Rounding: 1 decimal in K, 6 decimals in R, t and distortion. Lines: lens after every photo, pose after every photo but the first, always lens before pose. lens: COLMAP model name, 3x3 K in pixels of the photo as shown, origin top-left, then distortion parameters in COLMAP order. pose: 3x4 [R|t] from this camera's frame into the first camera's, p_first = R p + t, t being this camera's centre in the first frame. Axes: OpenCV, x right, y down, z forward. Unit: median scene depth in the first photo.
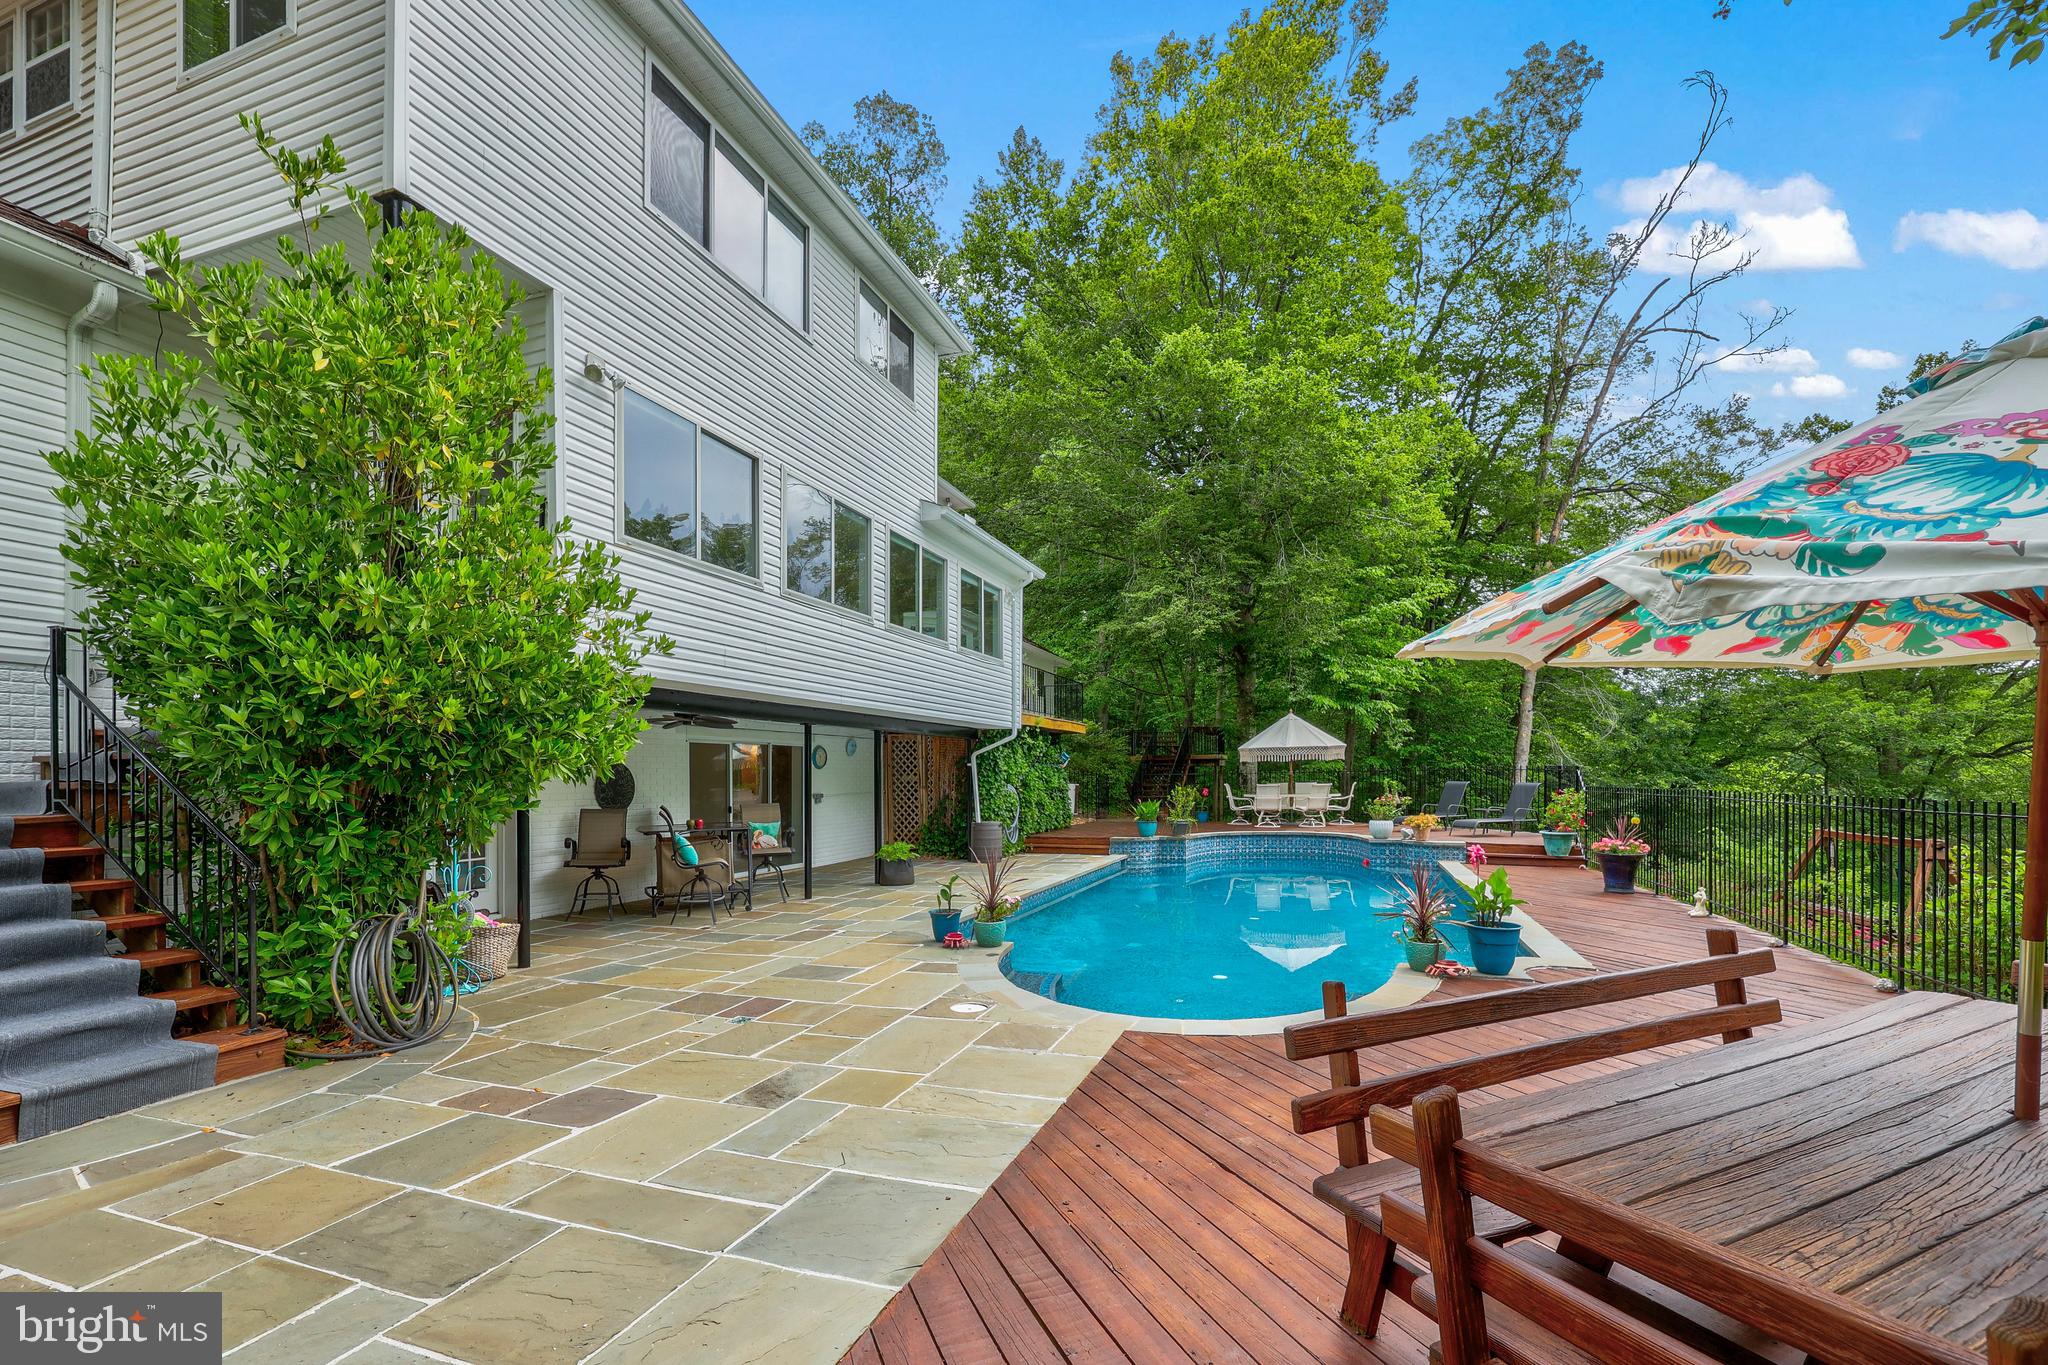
lens RADIAL K [[832.5, 0, 1084.0], [0, 832.5, 773.9], [0, 0, 1]] dist [-0.003390, -0.000178]
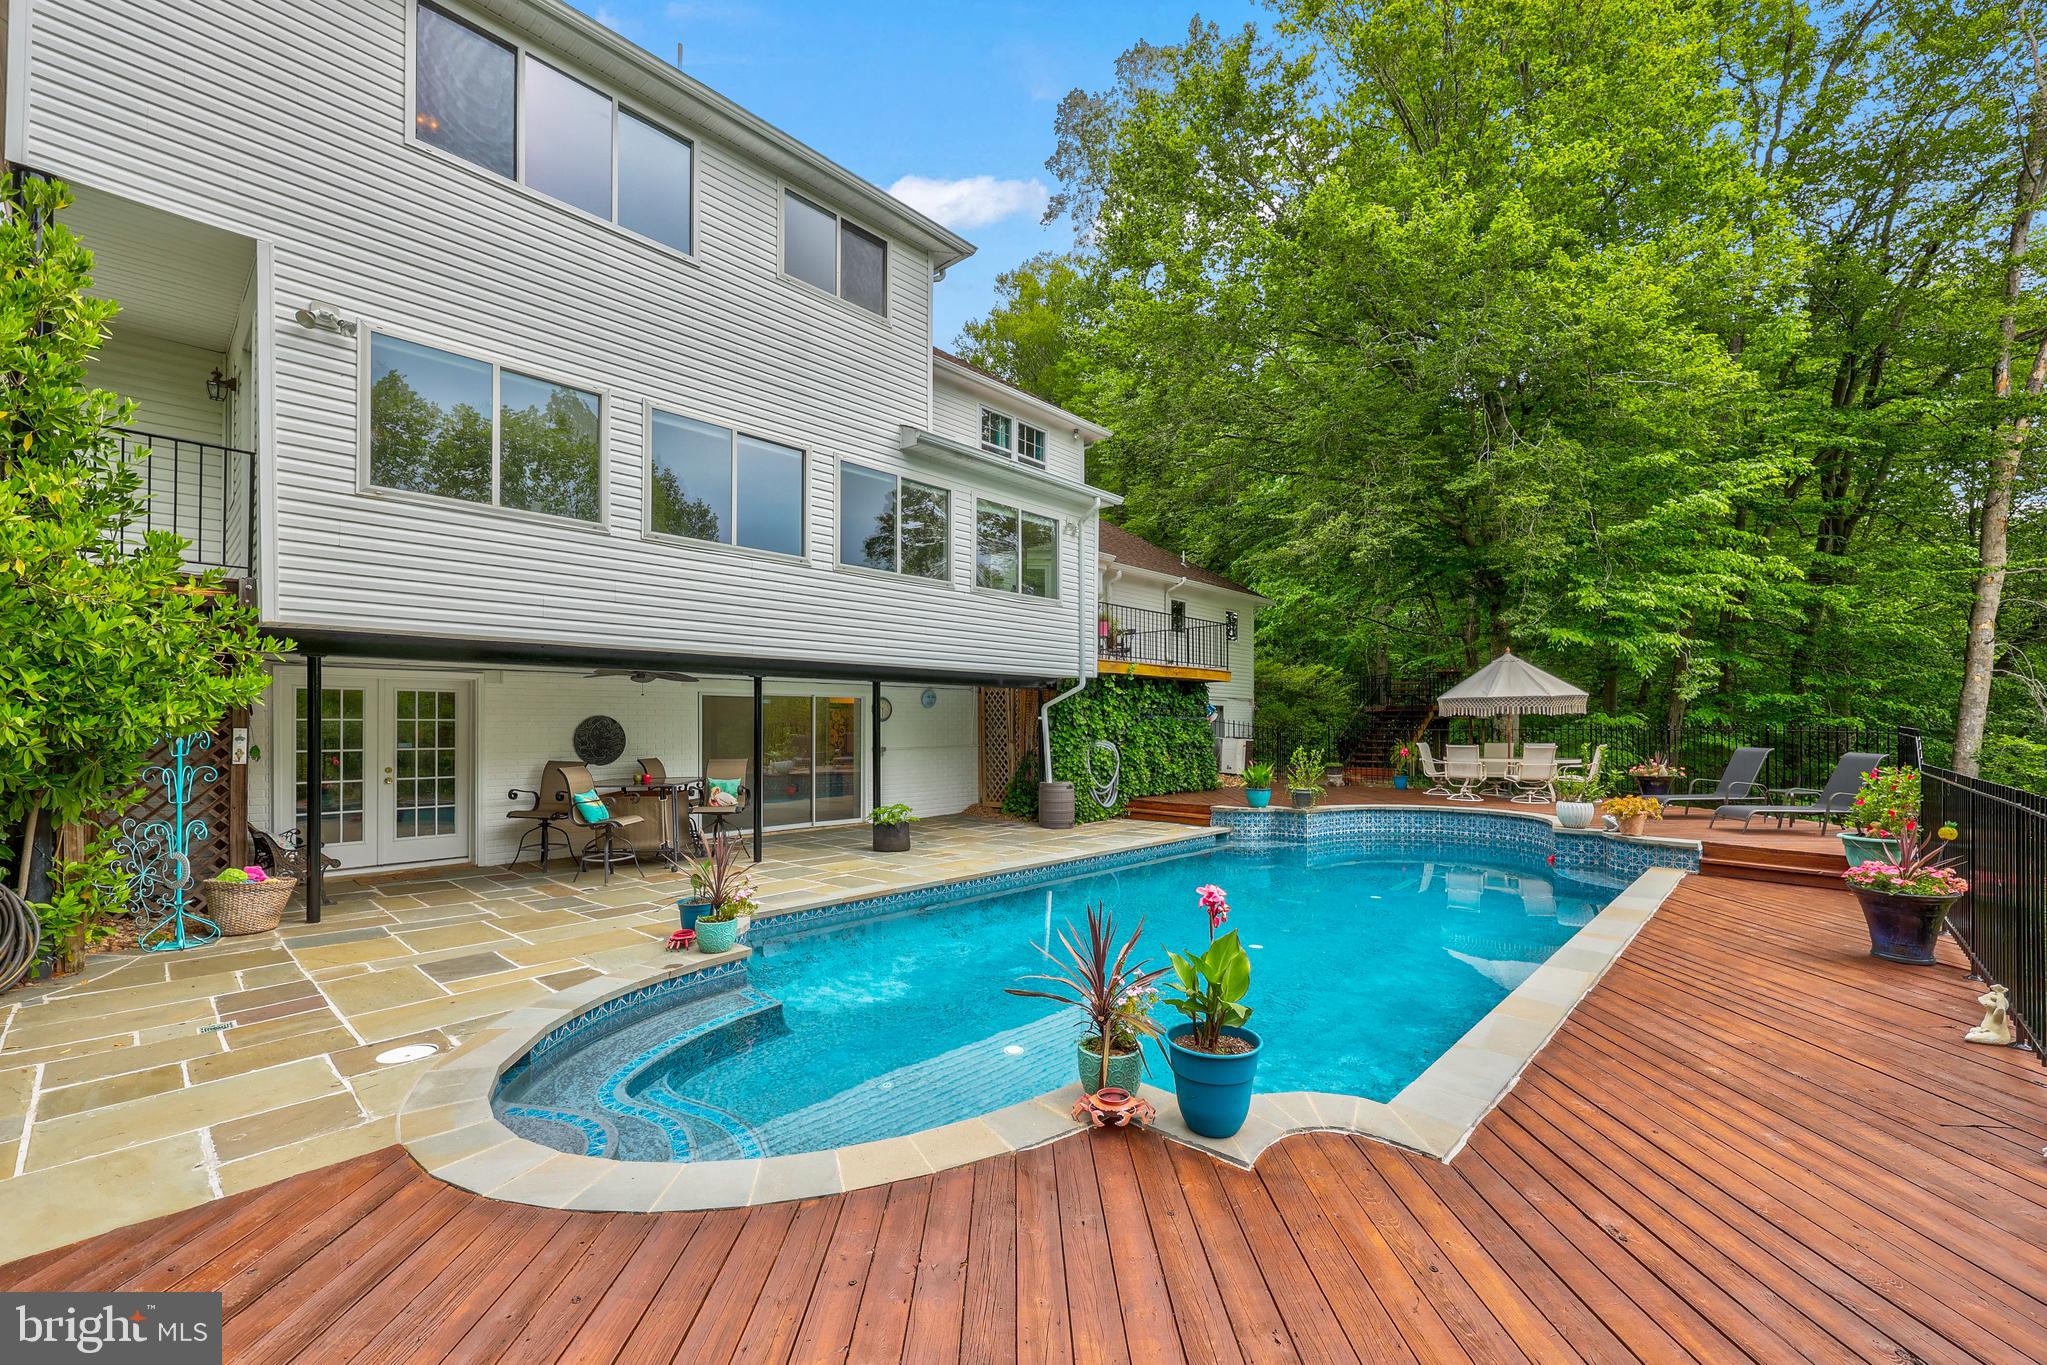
lens RADIAL K [[832.1, 0, 1070.7], [0, 832.1, 711.9], [0, 0, 1]] dist [-0.003390, -0.000178]
pose [[0.918538, 0.006030, -0.395286, 0.229296], [-0.010817, 0.999893, -0.009881, -0.008431], [0.395184, 0.013352, 0.918505, 0.173473]]
